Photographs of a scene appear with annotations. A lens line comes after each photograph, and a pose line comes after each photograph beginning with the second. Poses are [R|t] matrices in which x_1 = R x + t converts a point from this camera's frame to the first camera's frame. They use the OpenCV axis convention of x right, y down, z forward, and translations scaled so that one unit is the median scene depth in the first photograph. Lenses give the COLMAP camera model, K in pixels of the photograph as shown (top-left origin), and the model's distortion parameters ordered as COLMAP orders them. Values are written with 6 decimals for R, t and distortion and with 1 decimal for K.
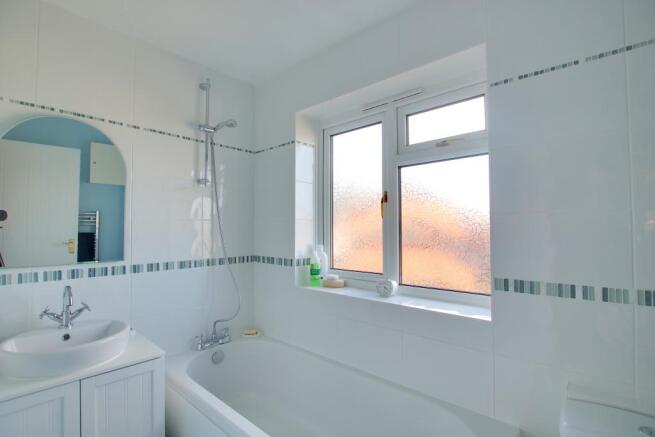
lens RADIAL K [[305.2, 0, 324.5], [0, 305.2, 220.6], [0, 0, 1]] dist [-0.021699, -0.000266]
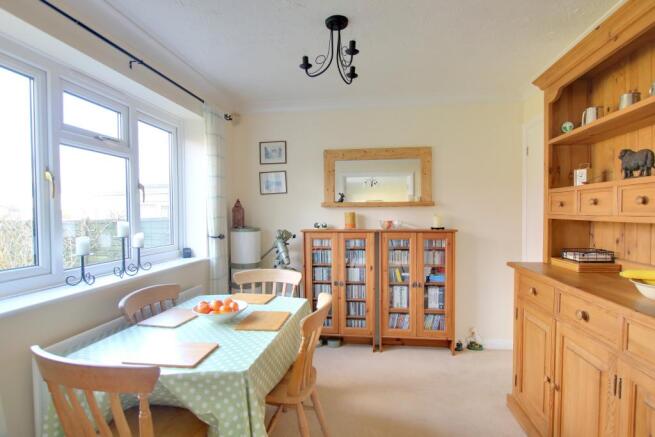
lens RADIAL K [[305.2, 0, 324.5], [0, 305.2, 220.6], [0, 0, 1]] dist [-0.021699, -0.000266]
pose [[-0.527629, -0.017059, 0.849303, -0.939536], [-0.023207, 0.999715, 0.005662, 0.032352], [-0.849158, -0.016723, -0.527875, 0.795574]]
